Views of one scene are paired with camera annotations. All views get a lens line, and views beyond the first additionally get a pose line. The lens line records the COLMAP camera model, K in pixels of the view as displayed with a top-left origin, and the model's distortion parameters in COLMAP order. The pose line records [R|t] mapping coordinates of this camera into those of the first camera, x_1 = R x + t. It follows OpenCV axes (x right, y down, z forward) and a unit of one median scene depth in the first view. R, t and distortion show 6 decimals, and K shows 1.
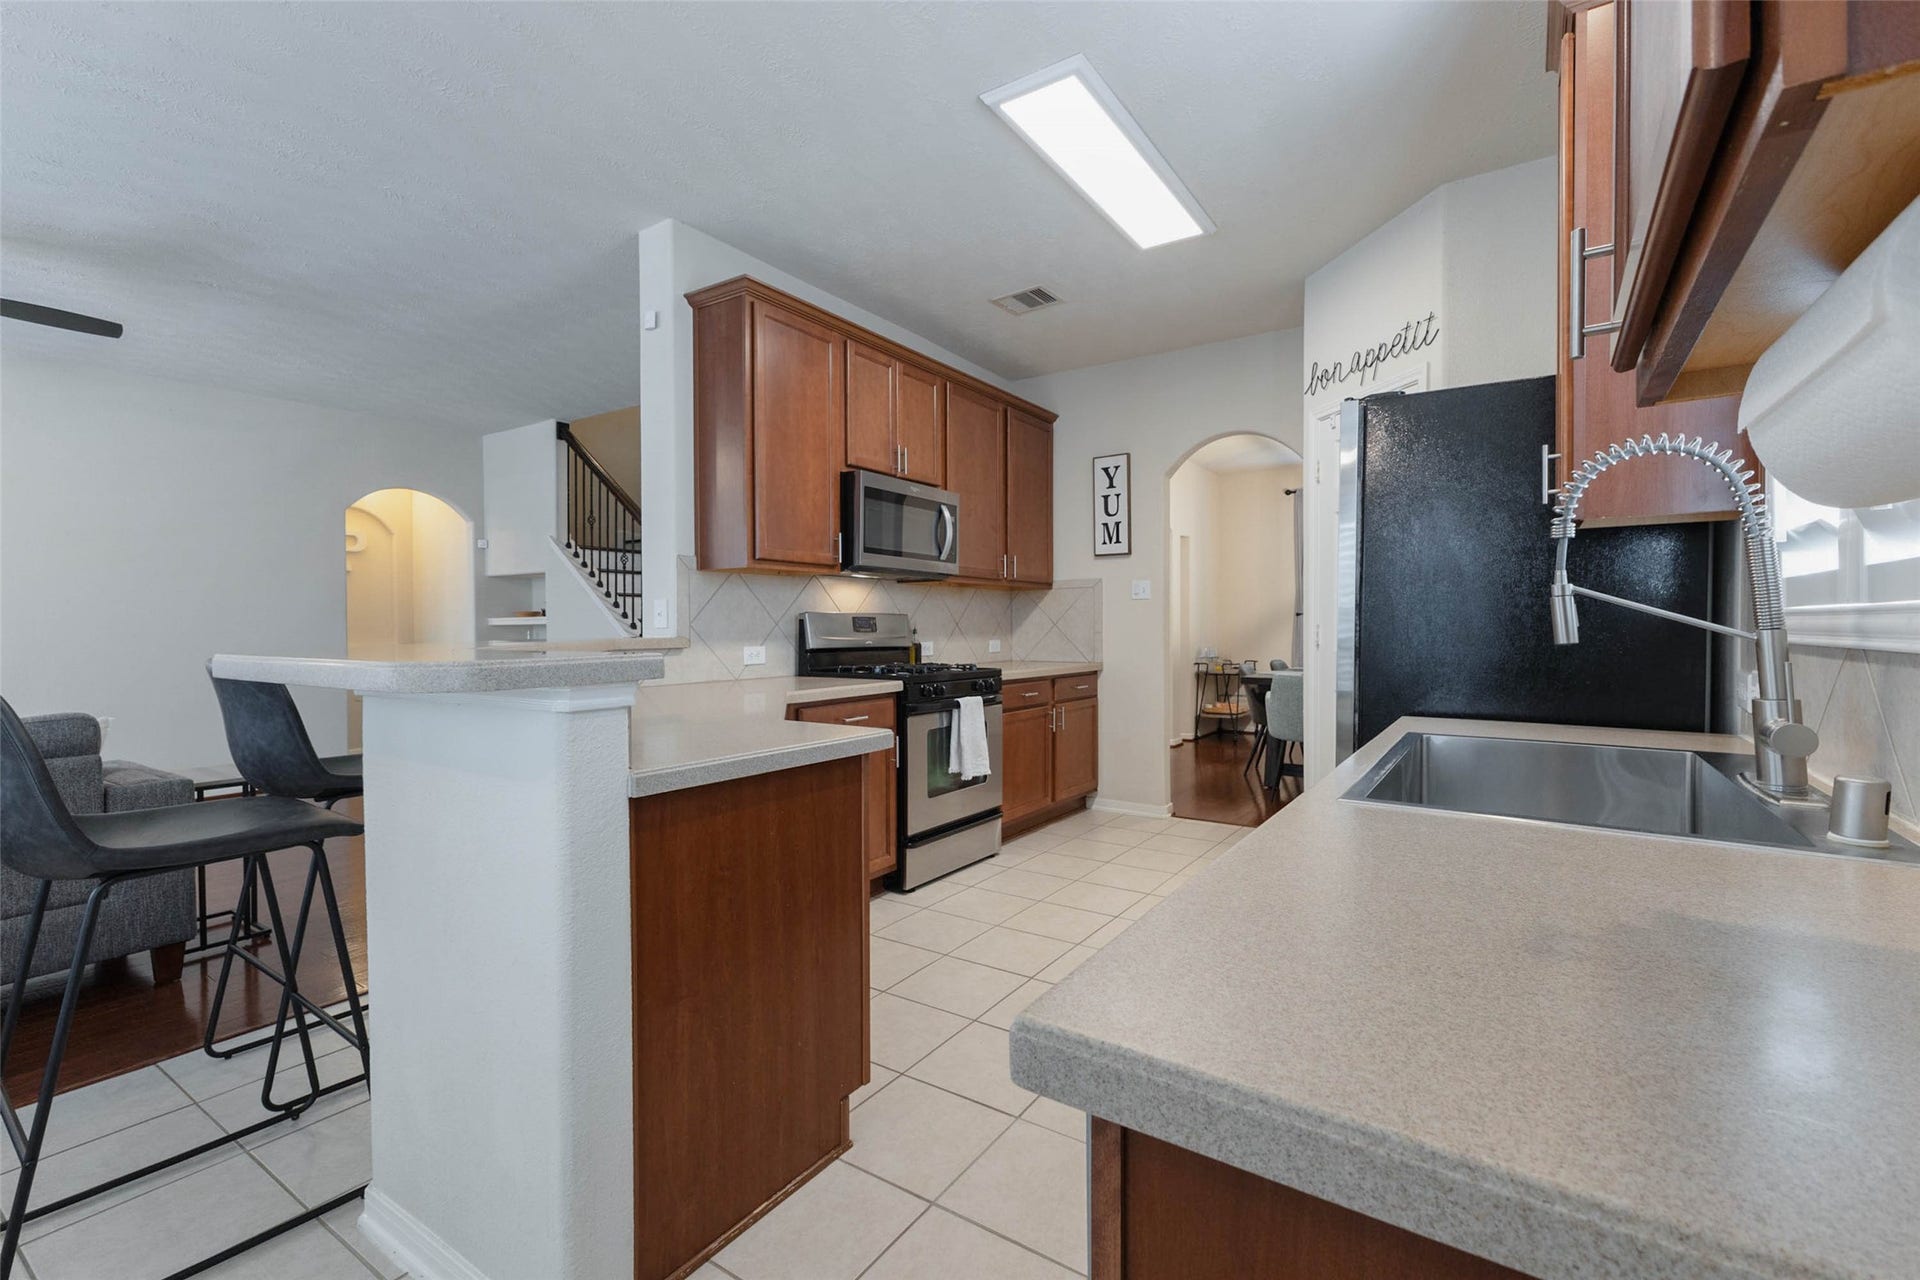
lens RADIAL K [[840.0, 0, 973.0], [0, 840.0, 634.5], [0, 0, 1]] dist [0.011010, -0.003063]
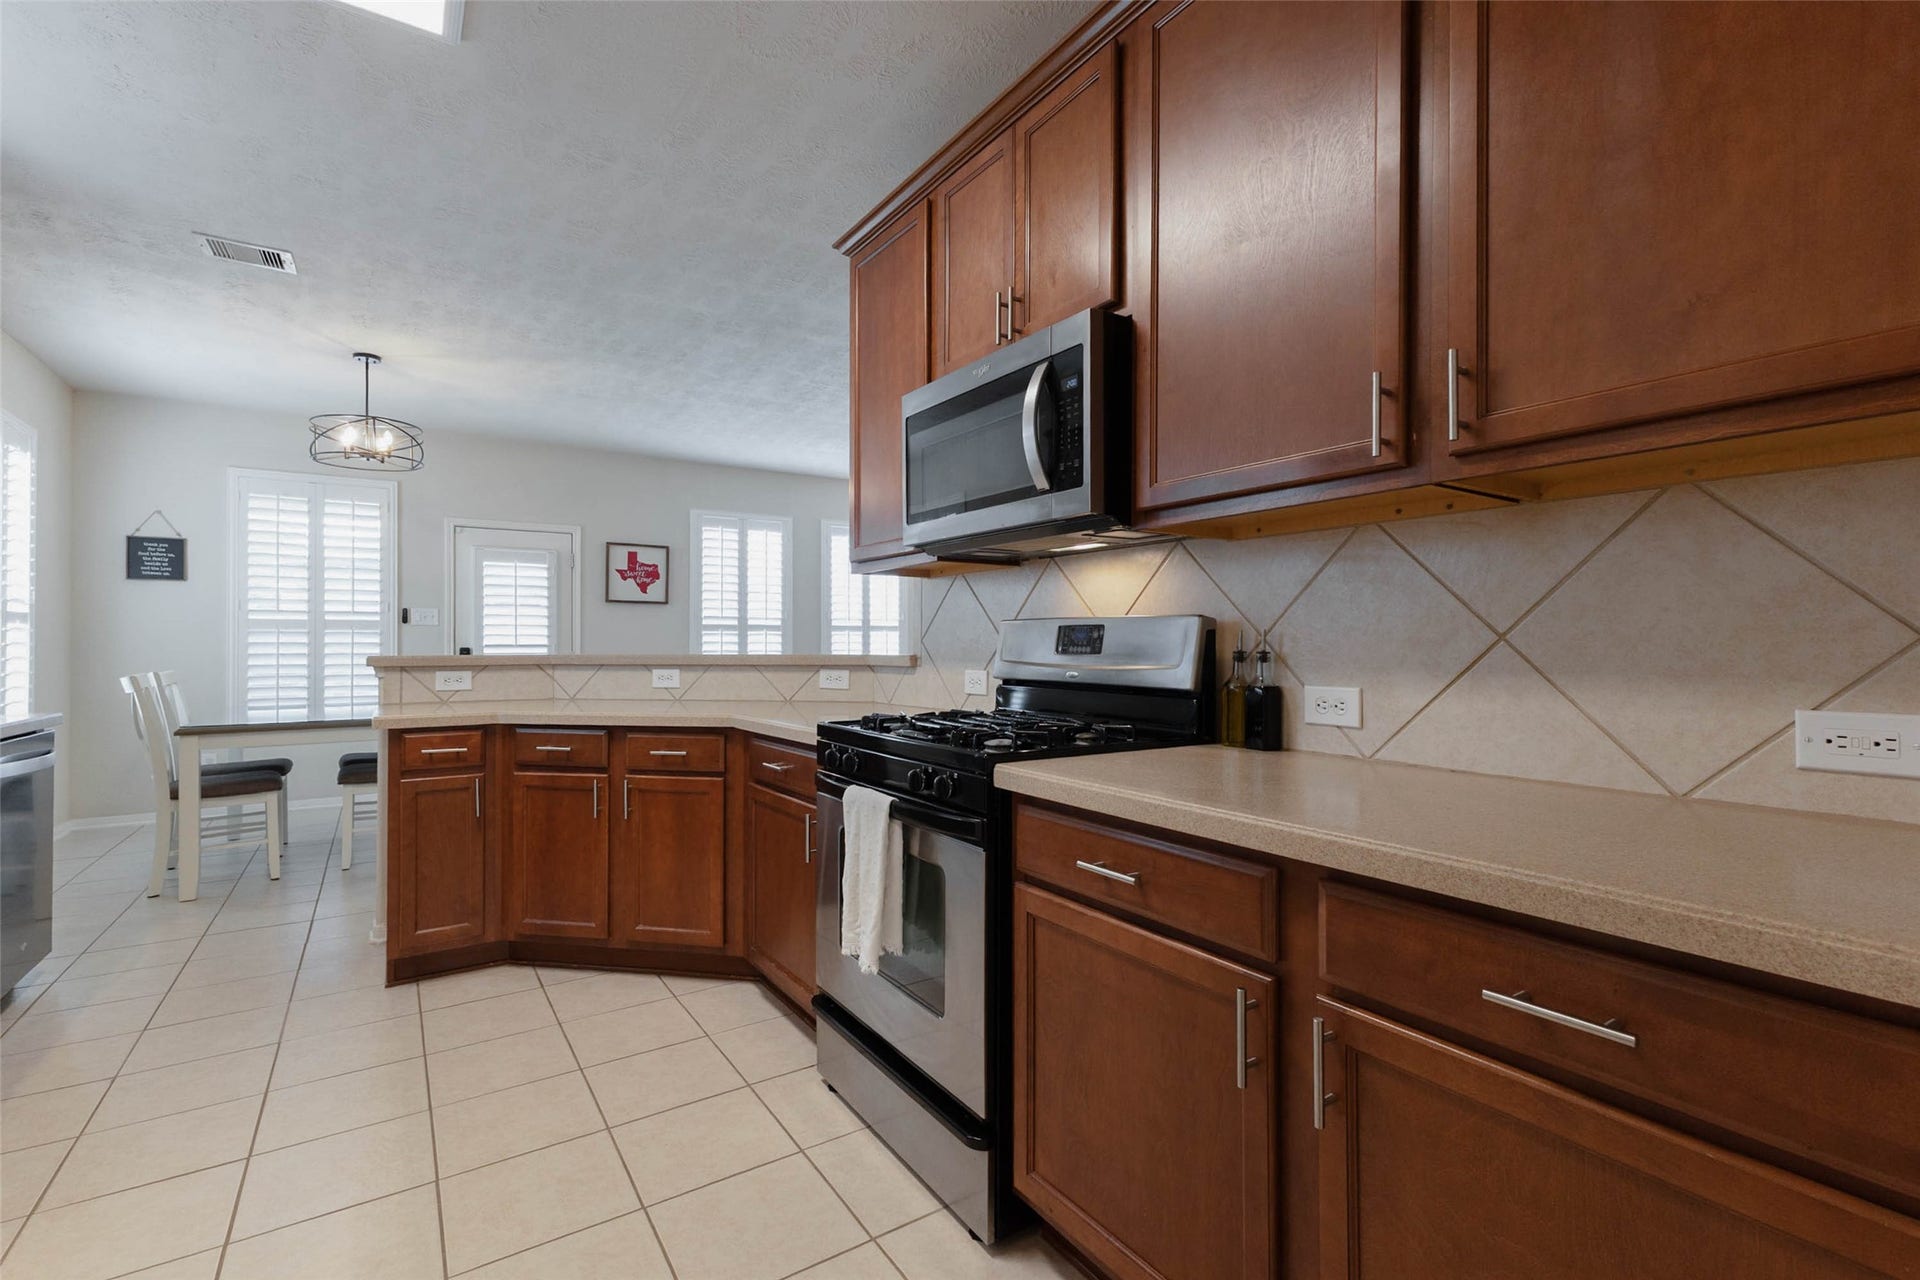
lens RADIAL K [[863.7, 0, 976.1], [0, 863.7, 644.1], [0, 0, 1]] dist [0.001723, 0.002861]
pose [[-0.385520, -0.000178, -0.922699, 0.392072], [-0.010571, 0.999935, 0.004224, -0.010098], [0.922639, 0.011383, -0.385497, 1.144649]]
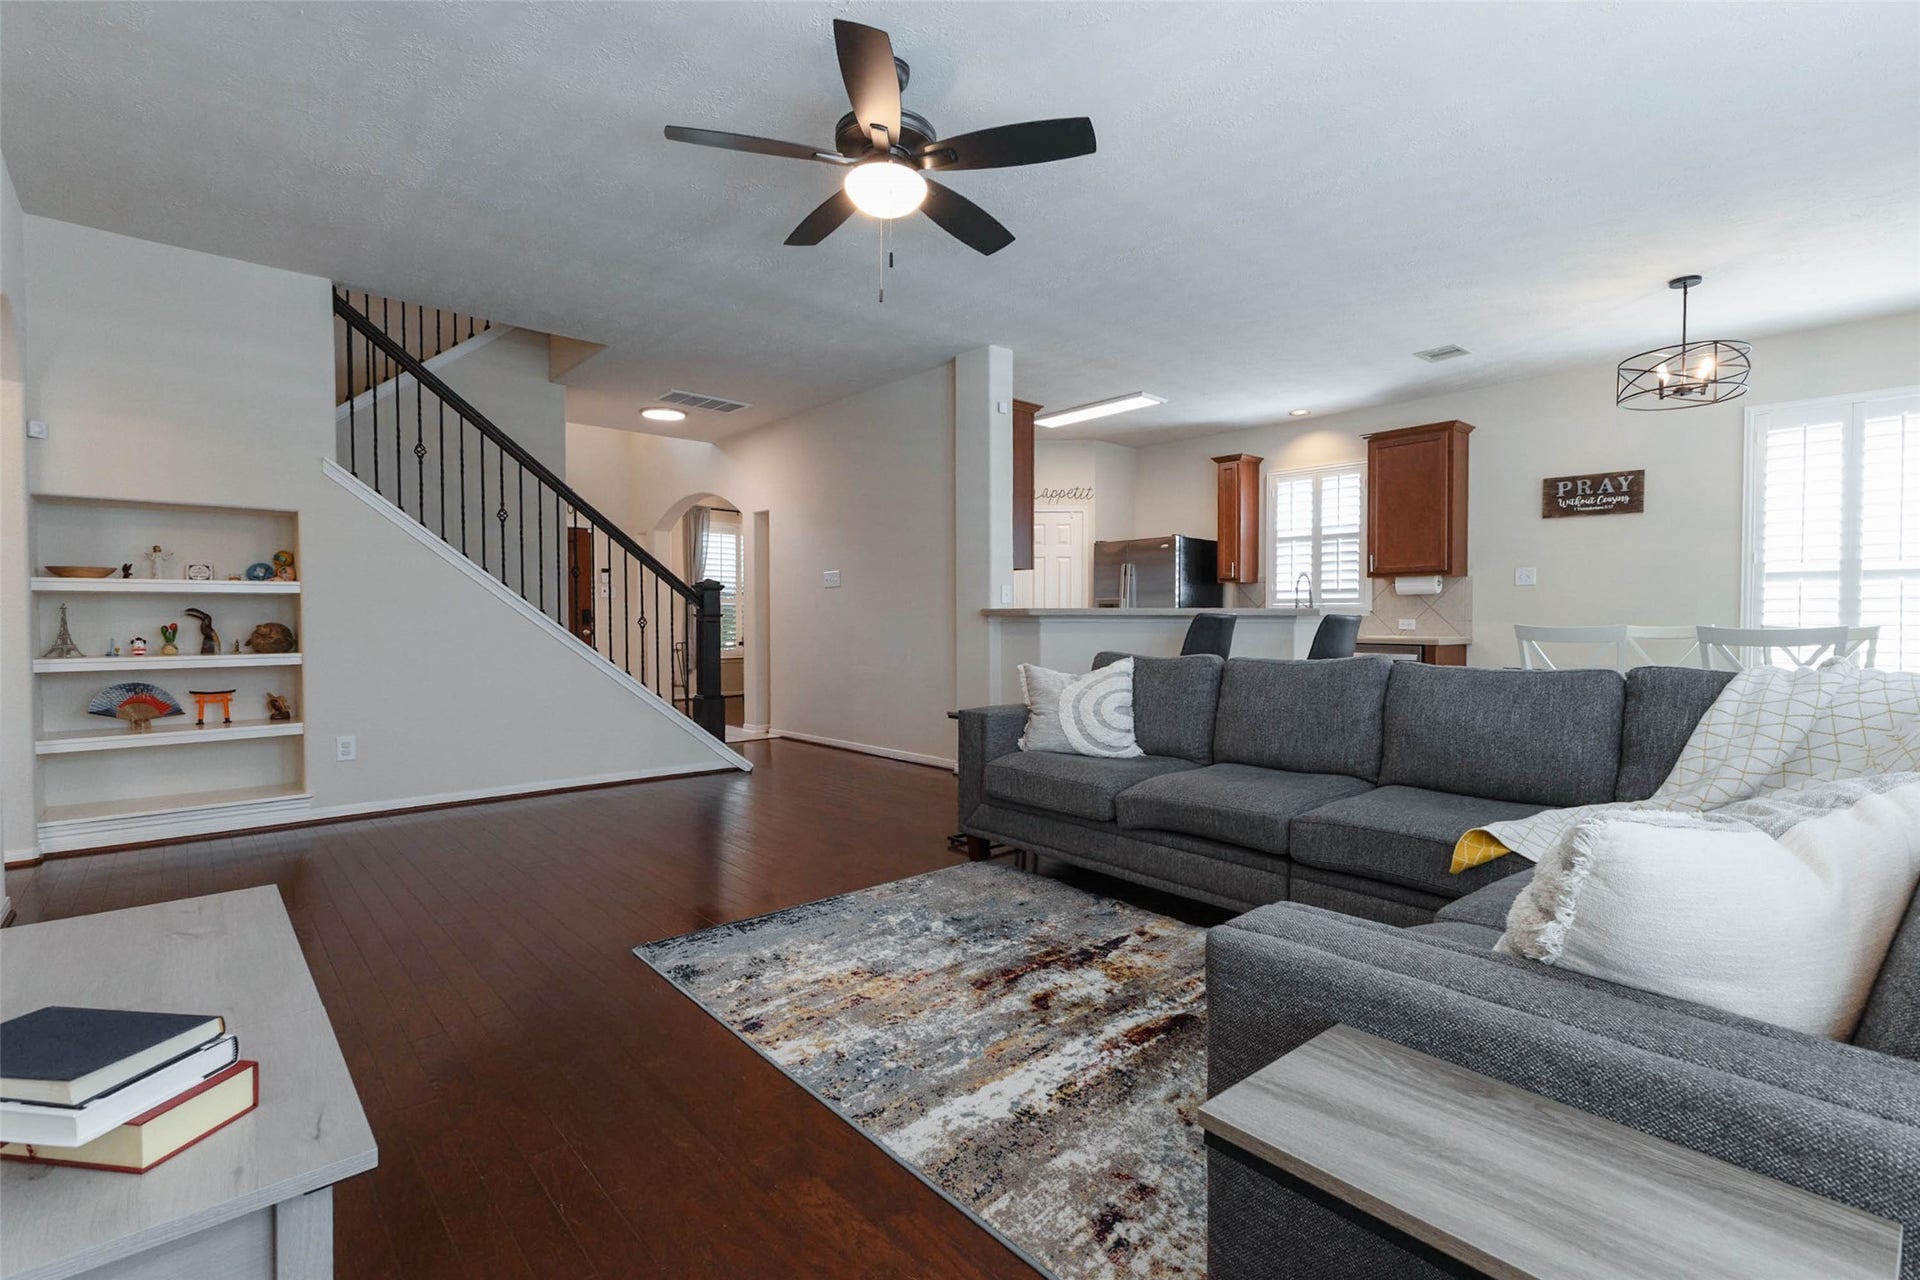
lens RADIAL K [[863.7, 0, 961.3], [0, 863.7, 640.1], [0, 0, 1]] dist [0.001723, 0.002861]
pose [[0.244662, -0.017661, 0.969448, -1.635417], [0.009947, 0.999827, 0.015704, 0.029748], [-0.969557, 0.005801, 0.244796, 0.567919]]
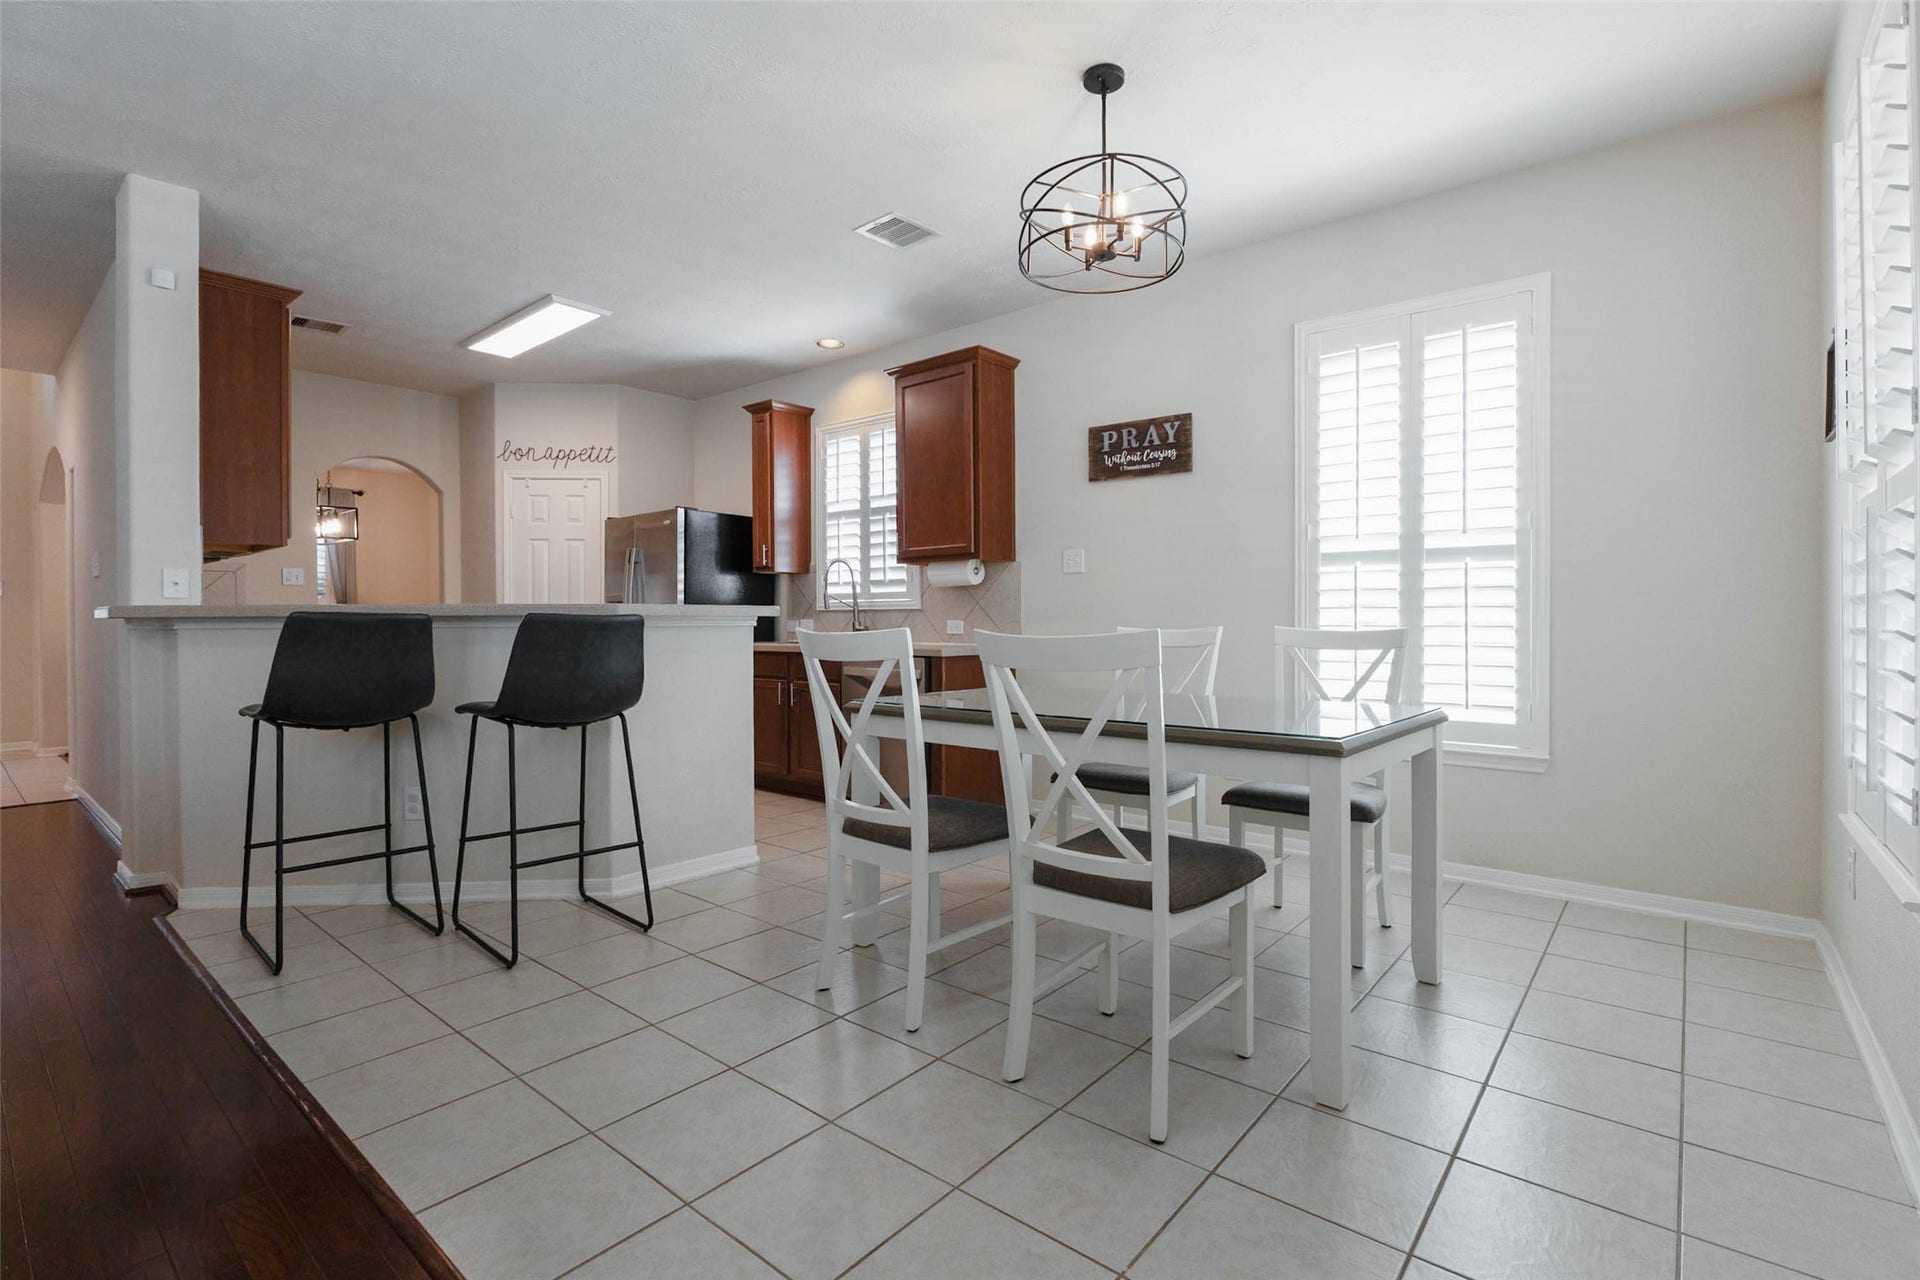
lens RADIAL K [[863.7, 0, 957.8], [0, 863.7, 638.8], [0, 0, 1]] dist [0.001723, 0.002861]
pose [[0.110677, -0.016787, 0.993715, -1.039272], [0.016521, 0.999750, 0.015049, 0.032767], [-0.993719, 0.014752, 0.110926, -0.004336]]
